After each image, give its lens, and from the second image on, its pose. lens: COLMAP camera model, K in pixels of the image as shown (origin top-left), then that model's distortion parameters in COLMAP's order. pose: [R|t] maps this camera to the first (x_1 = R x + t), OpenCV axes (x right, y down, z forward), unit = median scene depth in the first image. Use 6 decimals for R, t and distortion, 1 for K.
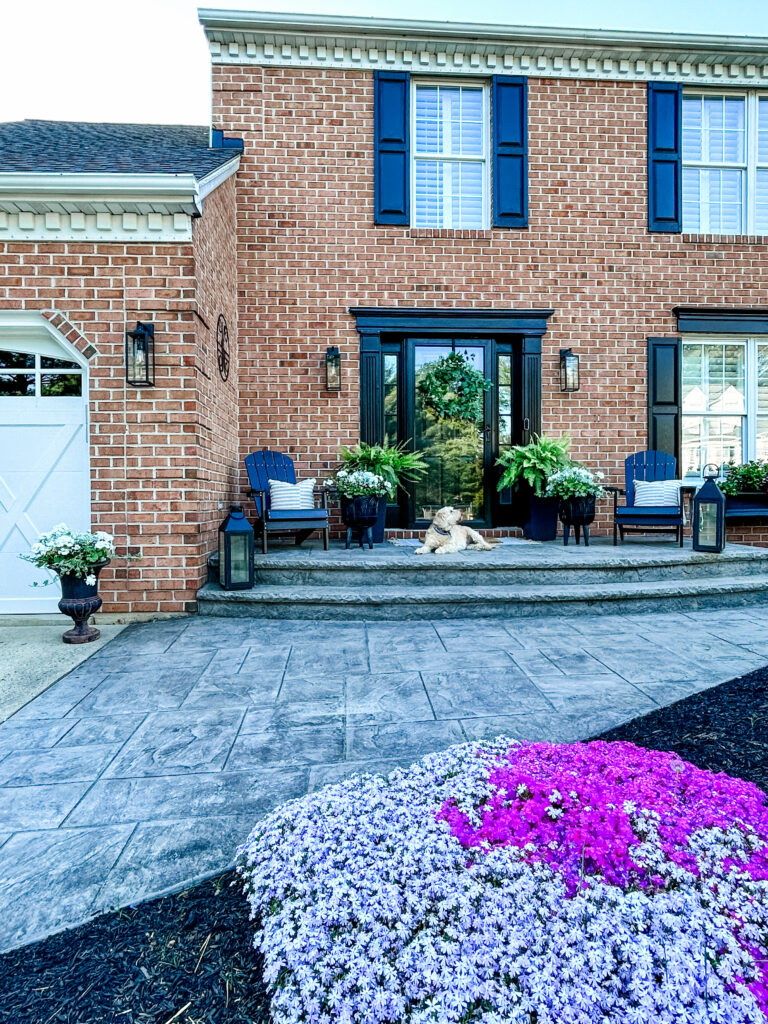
lens RADIAL K [[626.0, 0, 378.6], [0, 626.0, 511.6], [0, 0, 1]] dist [0.004670, -0.020309]
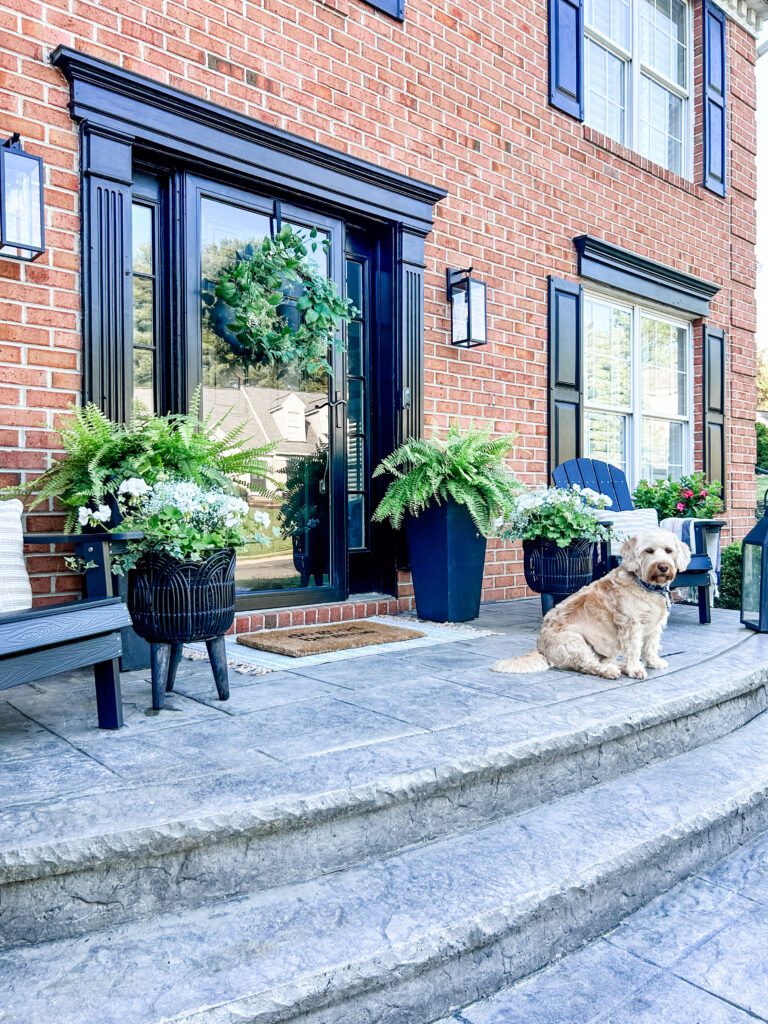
lens RADIAL K [[791.0, 0, 387.4], [0, 791.0, 520.9], [0, 0, 1]] dist [0.024514, -0.026992]
pose [[0.792011, -0.003269, 0.610498, -0.181174], [0.010939, 0.999901, -0.008836, -0.031639], [-0.610409, 0.013677, 0.791969, 0.493946]]
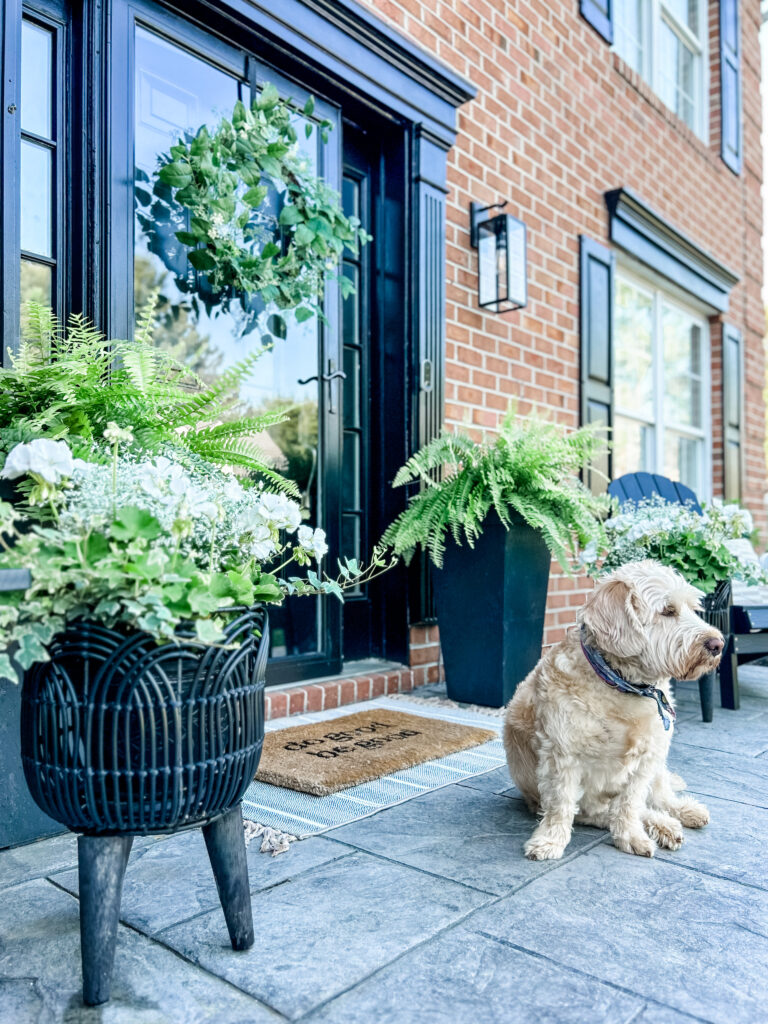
lens RADIAL K [[816.7, 0, 370.3], [0, 816.7, 537.3], [0, 0, 1]] dist [0.017045, -0.008417]
pose [[0.710495, 0.018465, 0.703460, -0.115446], [0.008547, 0.999355, -0.034865, -0.030997], [-0.703650, 0.030784, 0.709879, 0.700342]]
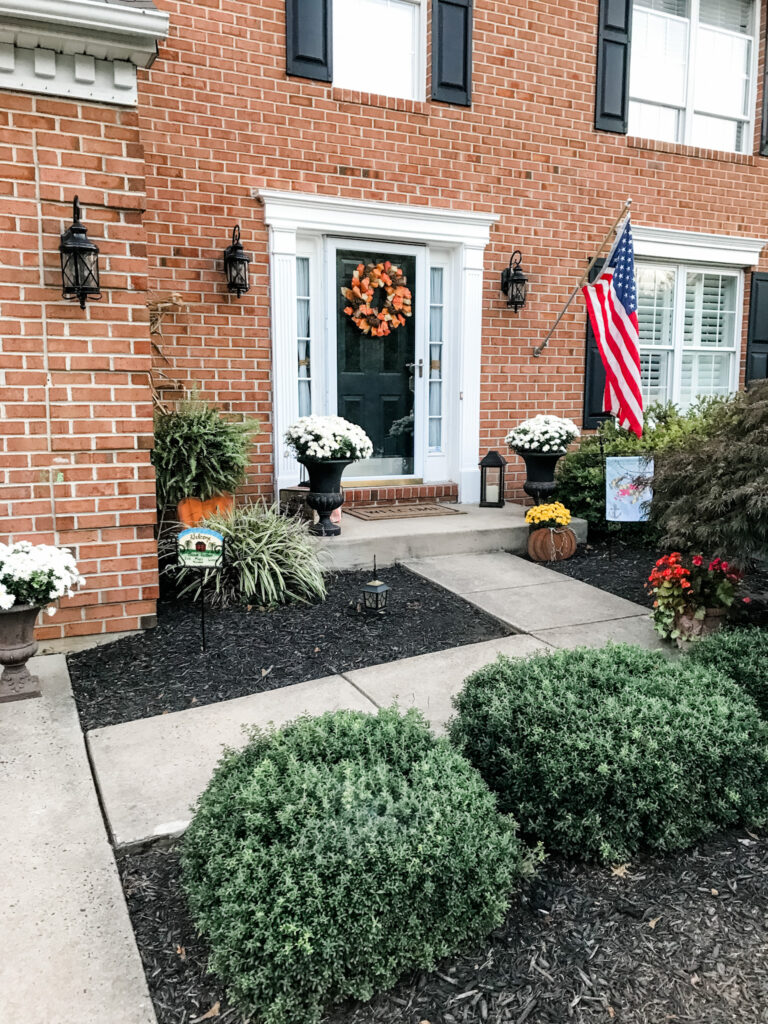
lens RADIAL K [[848.9, 0, 387.6], [0, 848.9, 510.2], [0, 0, 1]] dist [0.014100, 0.003482]
pose [[0.926077, -0.041563, 0.375039, -0.290930], [-0.001801, 0.993417, 0.114541, -0.067819], [-0.377331, -0.106749, 0.919906, -0.012157]]
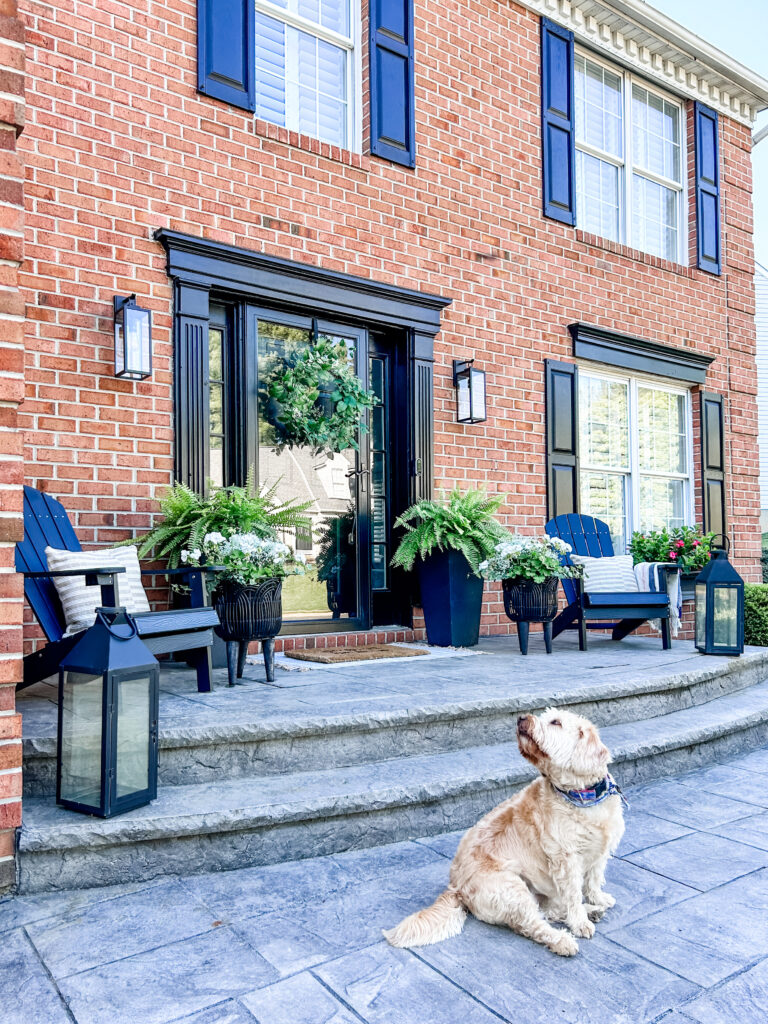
lens RADIAL K [[837.0, 0, 358.2], [0, 837.0, 546.4], [0, 0, 1]] dist [0.031822, -0.035261]
pose [[0.847632, 0.014854, 0.530376, -0.277263], [0.014324, 0.998603, -0.050860, -0.014480], [-0.530391, 0.050707, 0.846235, 0.308855]]
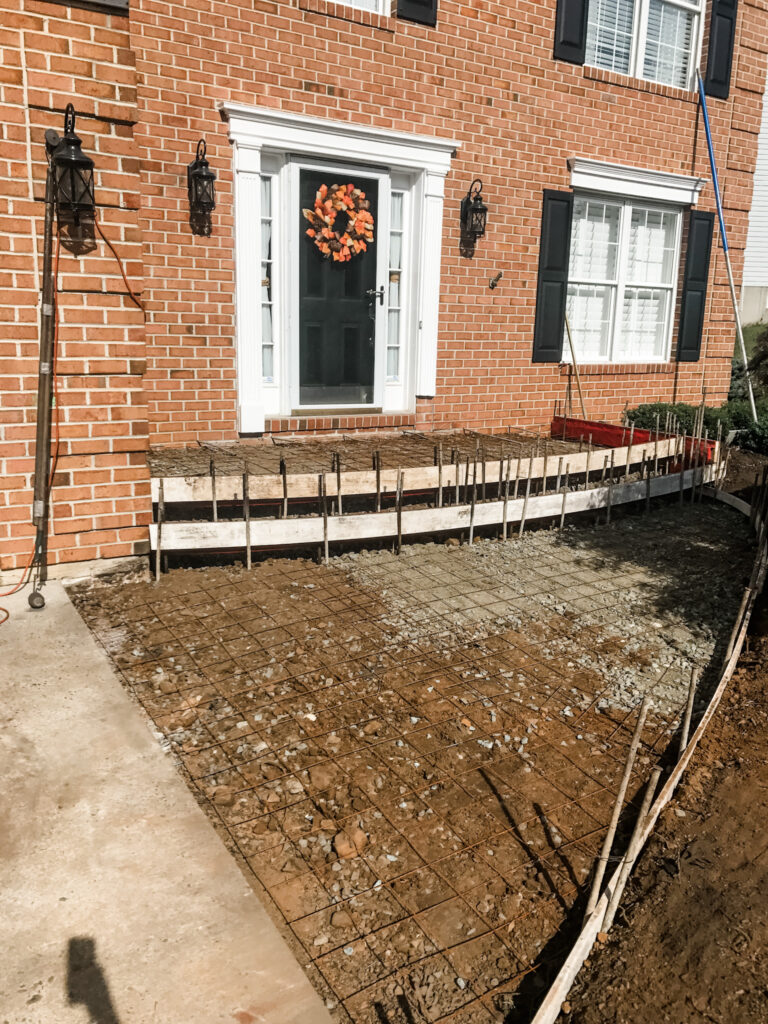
lens RADIAL K [[854.4, 0, 398.0], [0, 854.4, 514.7], [0, 0, 1]] dist [0.006977, 0.022690]
pose [[0.872308, -0.075594, 0.483078, -0.370659], [-0.026970, 0.979034, 0.201903, -0.071298], [-0.488212, -0.189150, 0.851981, -0.005160]]
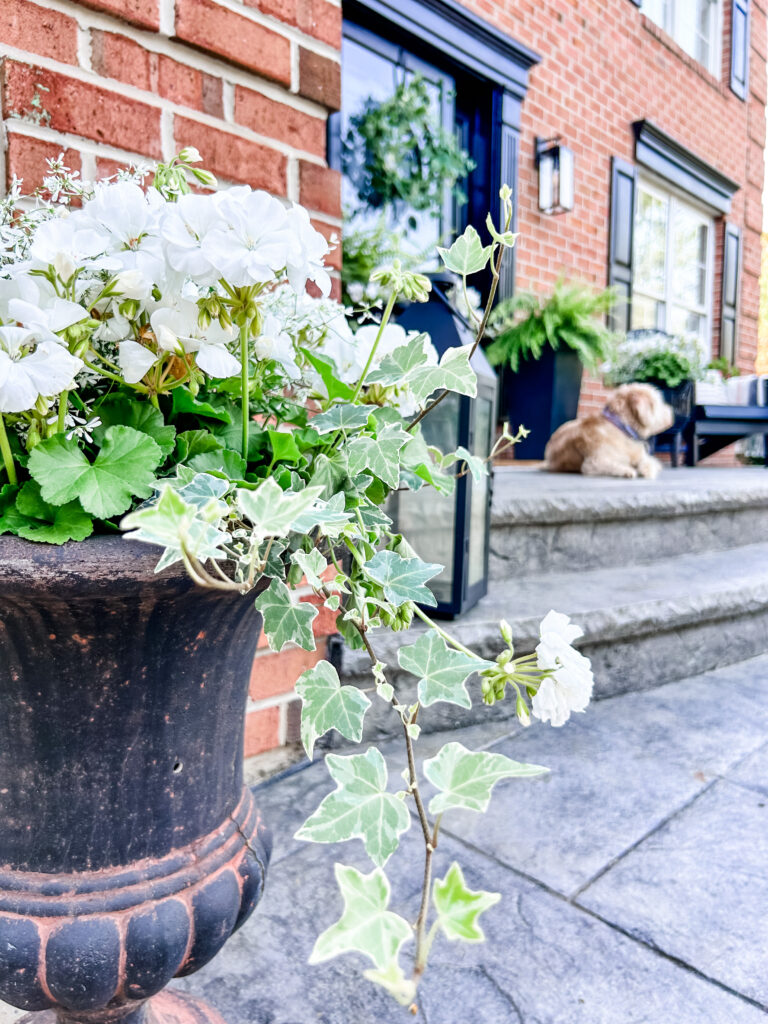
lens RADIAL K [[791.0, 0, 387.4], [0, 791.0, 520.9], [0, 0, 1]] dist [0.024514, -0.026992]
pose [[0.729272, -0.046103, 0.682669, -0.330050], [0.001619, 0.997841, 0.065658, 0.046836], [-0.684222, -0.046777, 0.727772, 0.557593]]
